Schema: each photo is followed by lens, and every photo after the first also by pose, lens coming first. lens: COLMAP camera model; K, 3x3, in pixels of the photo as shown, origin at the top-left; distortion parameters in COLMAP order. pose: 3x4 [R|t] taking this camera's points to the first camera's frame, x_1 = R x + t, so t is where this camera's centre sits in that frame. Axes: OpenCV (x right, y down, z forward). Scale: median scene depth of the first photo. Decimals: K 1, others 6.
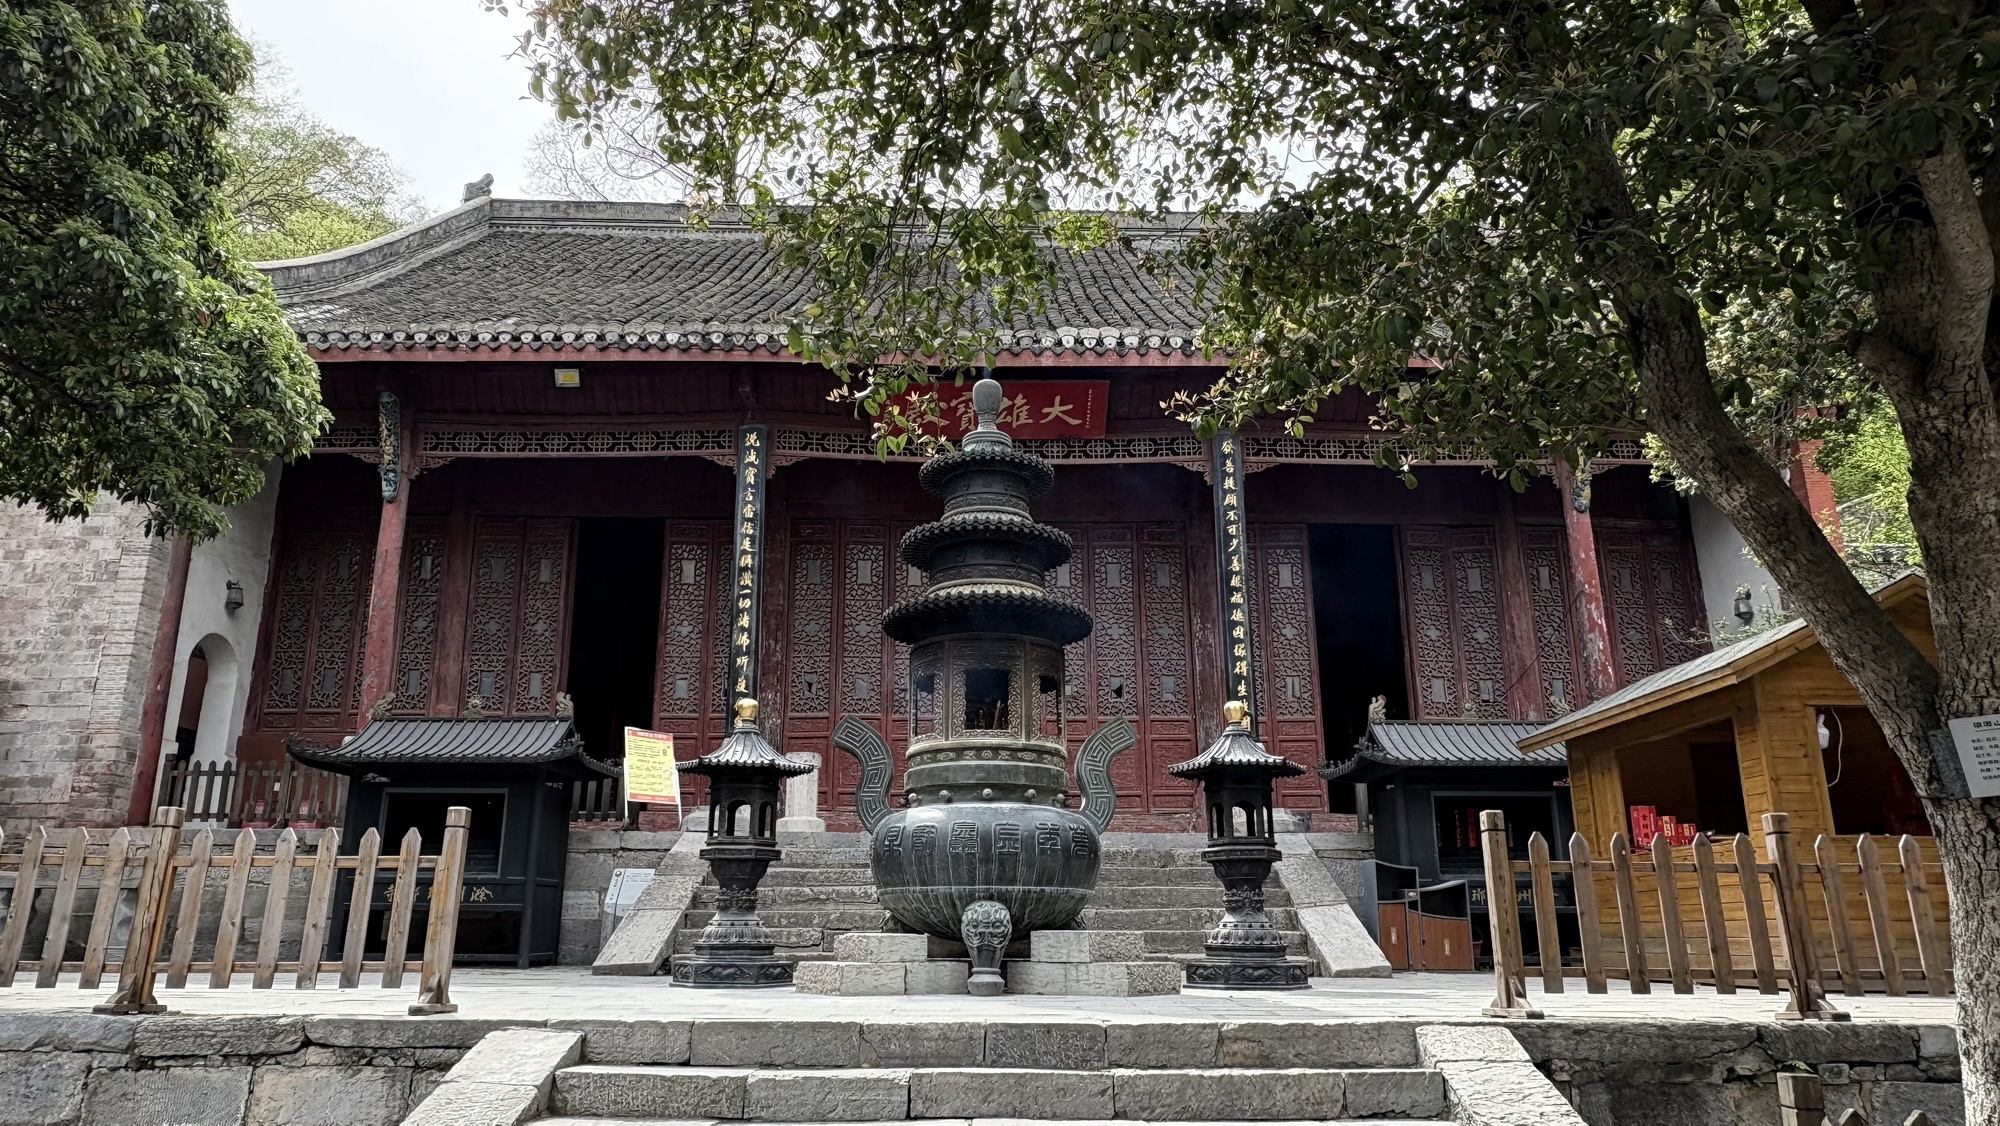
lens RADIAL K [[1277.4, 0, 996.3], [0, 1277.4, 572.3], [0, 0, 1]] dist [-0.001741, 0.000895]
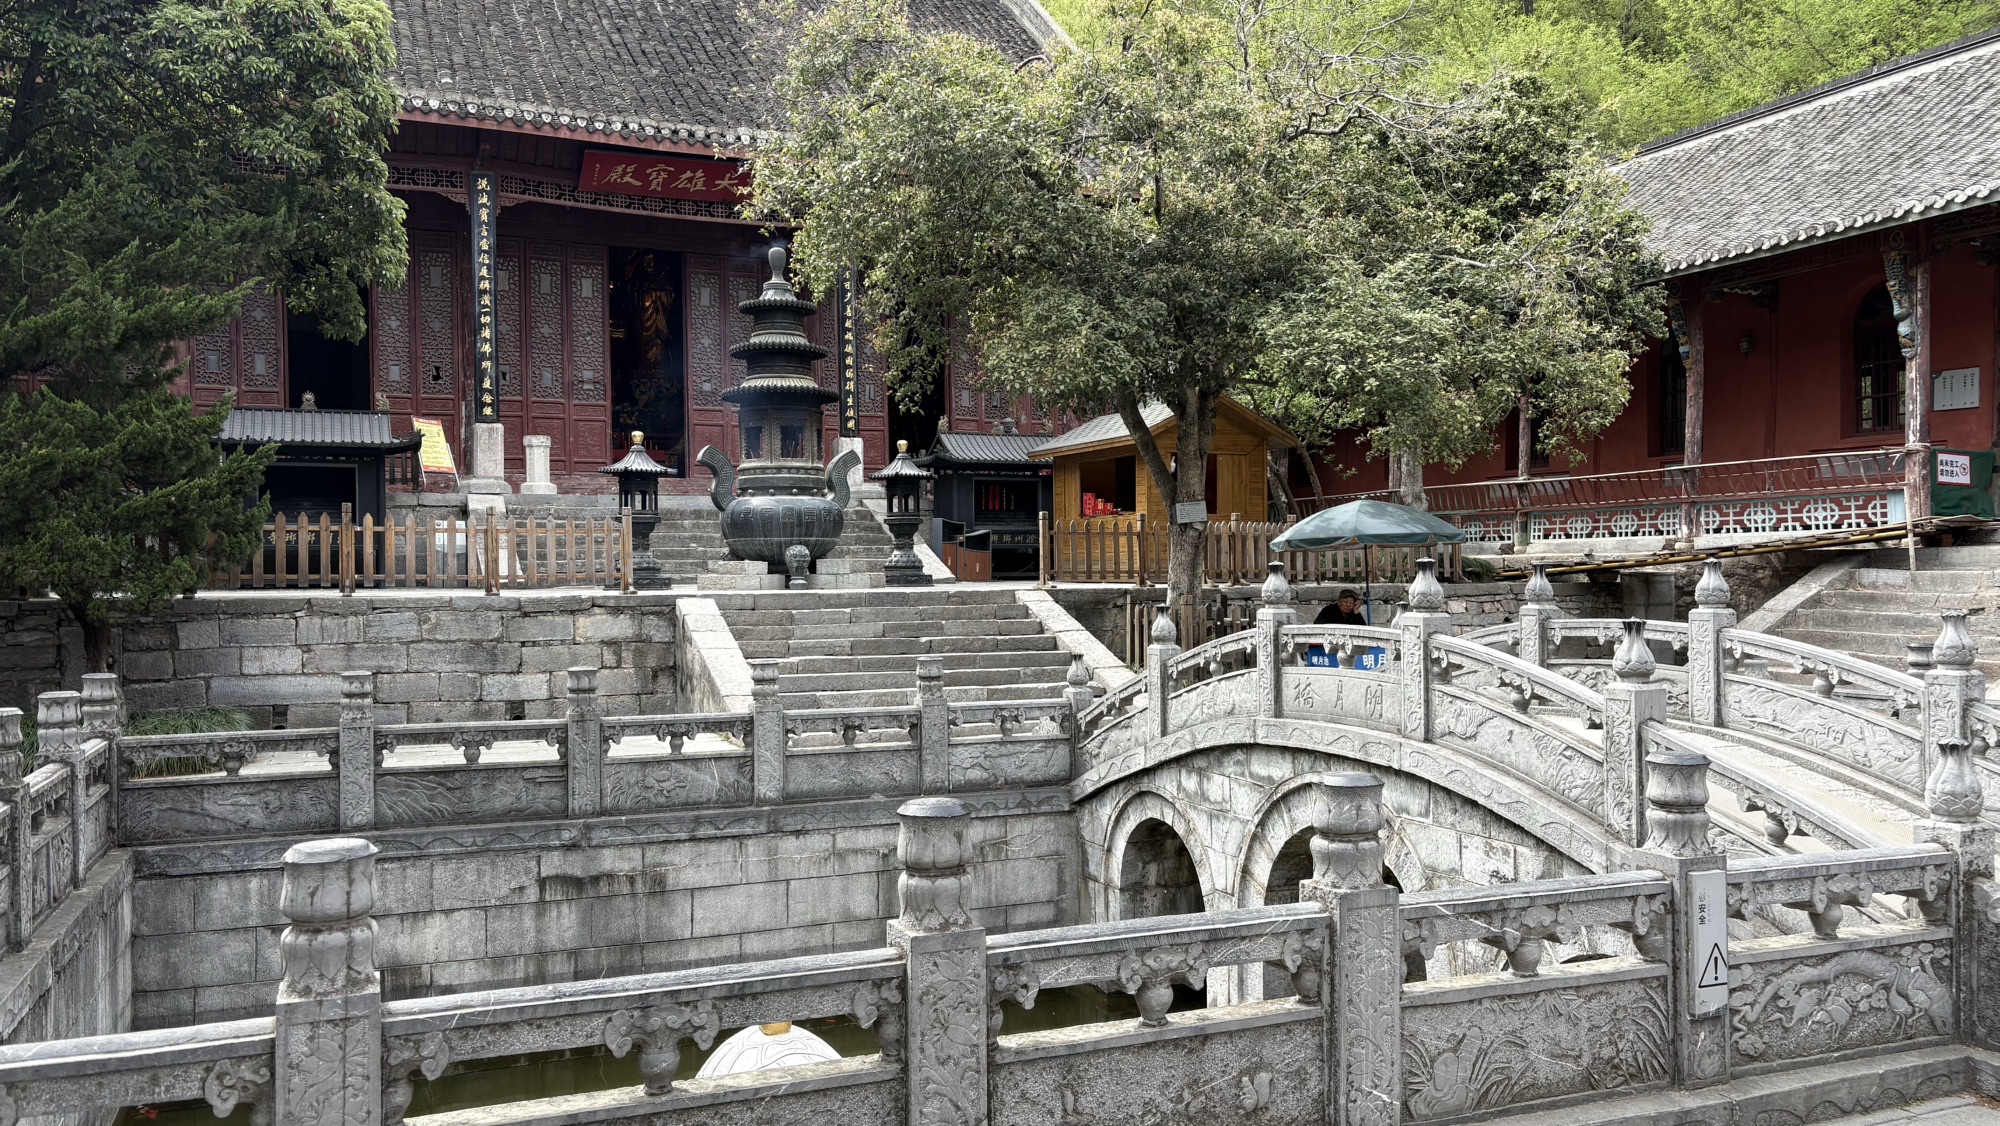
lens RADIAL K [[1508.5, 0, 1000.3], [0, 1508.5, 565.0], [0, 0, 1]] dist [0.004025, 0.000233]
pose [[0.912507, -0.009135, 0.408960, -0.508964], [-0.102239, 0.962928, 0.249633, -0.249779], [-0.396080, -0.269603, 0.877744, -0.901623]]
